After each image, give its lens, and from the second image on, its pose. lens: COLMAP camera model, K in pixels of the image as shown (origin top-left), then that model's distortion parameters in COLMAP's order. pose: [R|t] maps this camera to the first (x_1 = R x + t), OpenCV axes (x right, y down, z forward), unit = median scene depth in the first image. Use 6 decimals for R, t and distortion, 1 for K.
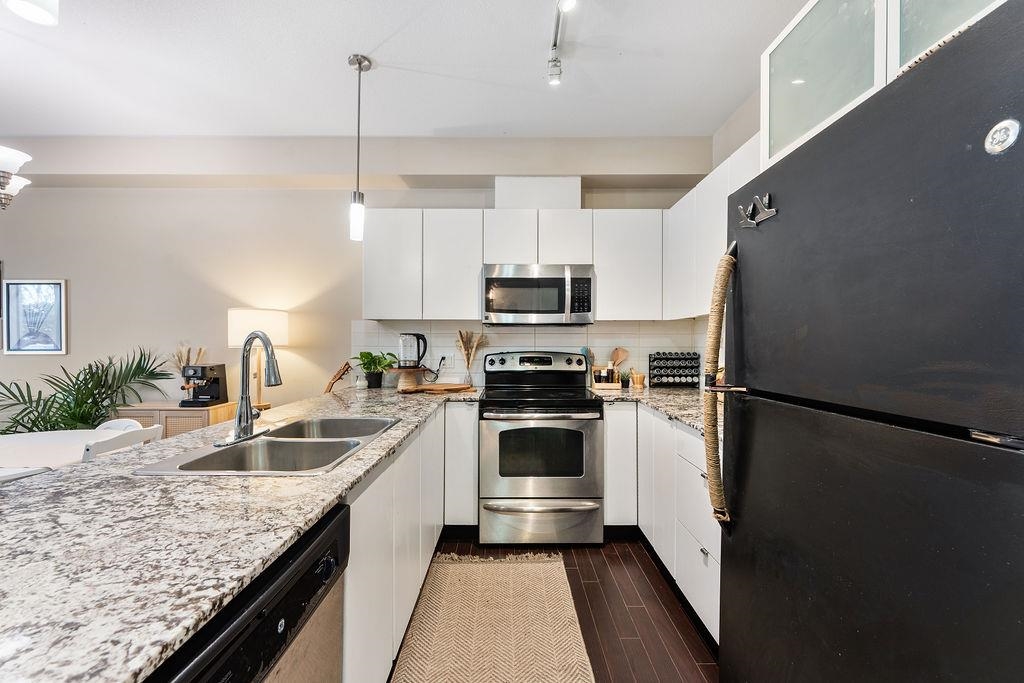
lens RADIAL K [[410.4, 0, 510.3], [0, 410.4, 345.0], [0, 0, 1]] dist [0.001383, 0.000074]
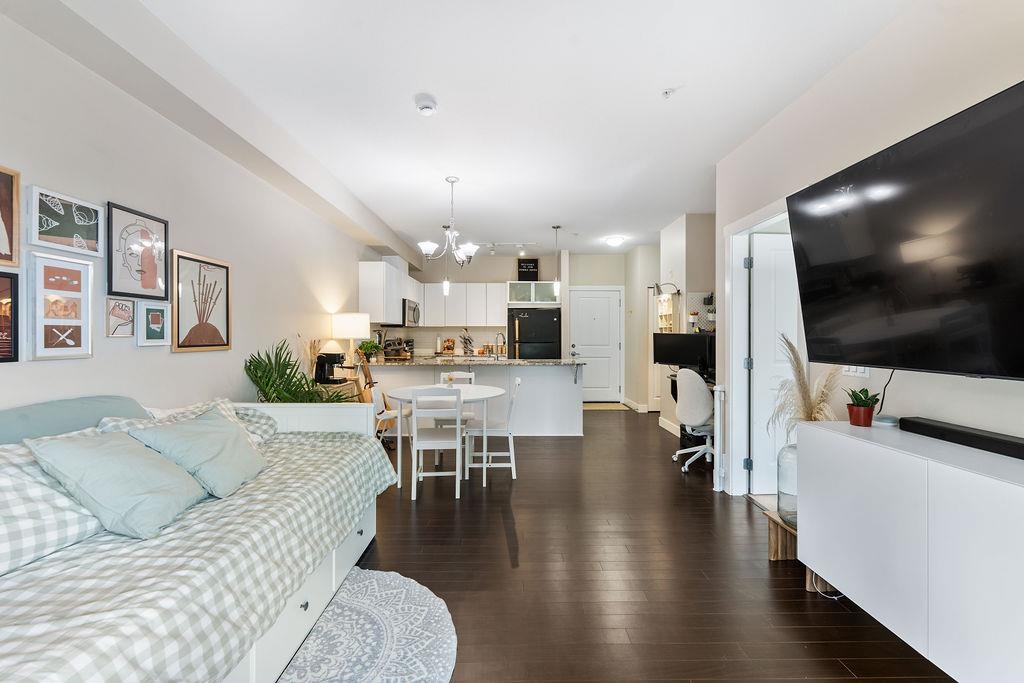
lens RADIAL K [[411.6, 0, 517.0], [0, 411.6, 333.0], [0, 0, 1]] dist [0.000360, -0.000069]
pose [[-0.024240, 0.003764, 0.999699, -2.087835], [0.008122, 0.999961, -0.003568, -0.004437], [-0.999673, 0.008033, -0.024269, 0.443281]]
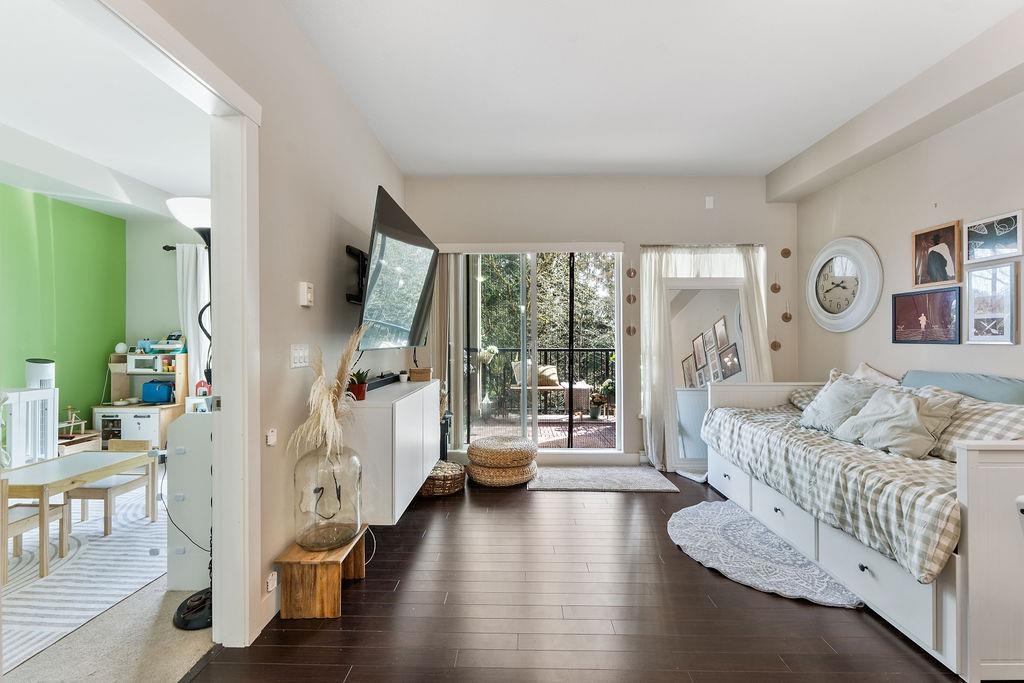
lens RADIAL K [[413.4, 0, 514.1], [0, 413.4, 339.6], [0, 0, 1]] dist [-0.000572, -0.000257]
pose [[-0.012838, 0.000264, -0.999918, -0.730750], [-0.008204, 0.999966, 0.000370, 0.023580], [0.999884, 0.008208, -0.012836, 0.209863]]
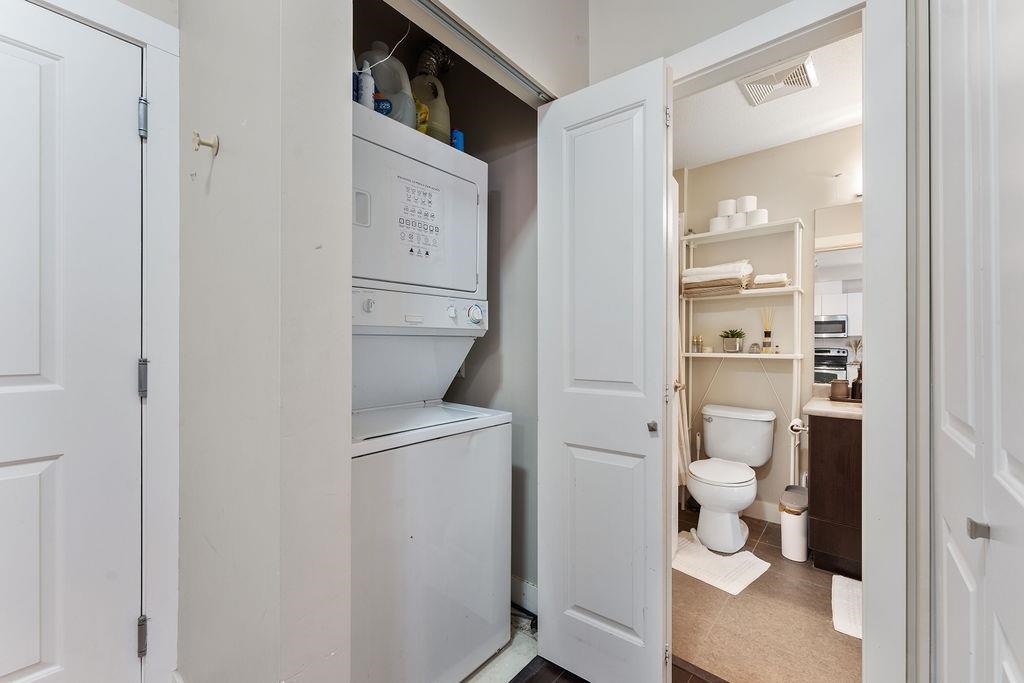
lens RADIAL K [[408.0, 0, 516.3], [0, 408.0, 345.7], [0, 0, 1]] dist [0.000827, -0.000059]
pose [[-0.766594, -0.002358, 0.642128, -0.145729], [0.003561, 0.999962, 0.007924, 0.036973], [-0.642123, 0.008361, -0.766556, -0.171331]]
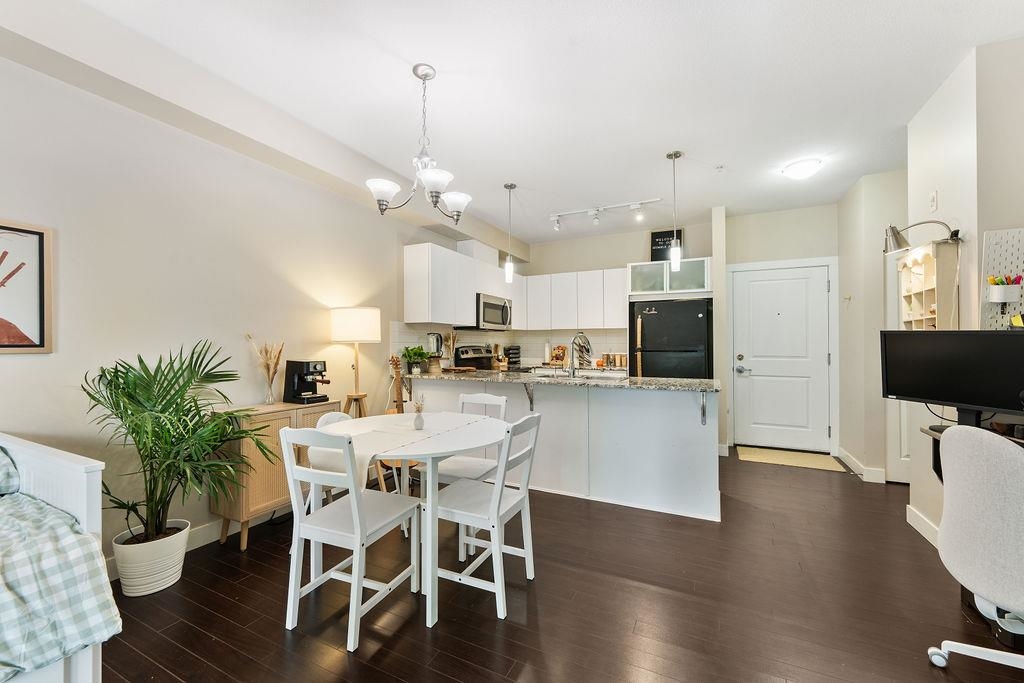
lens RADIAL K [[410.6, 0, 519.0], [0, 410.6, 339.6], [0, 0, 1]] dist [-0.000350, -0.000030]
pose [[0.427629, 0.010416, 0.903894, -1.412903], [0.006706, 0.999870, -0.014695, 0.017391], [-0.903929, 0.012346, 0.427504, 0.132926]]
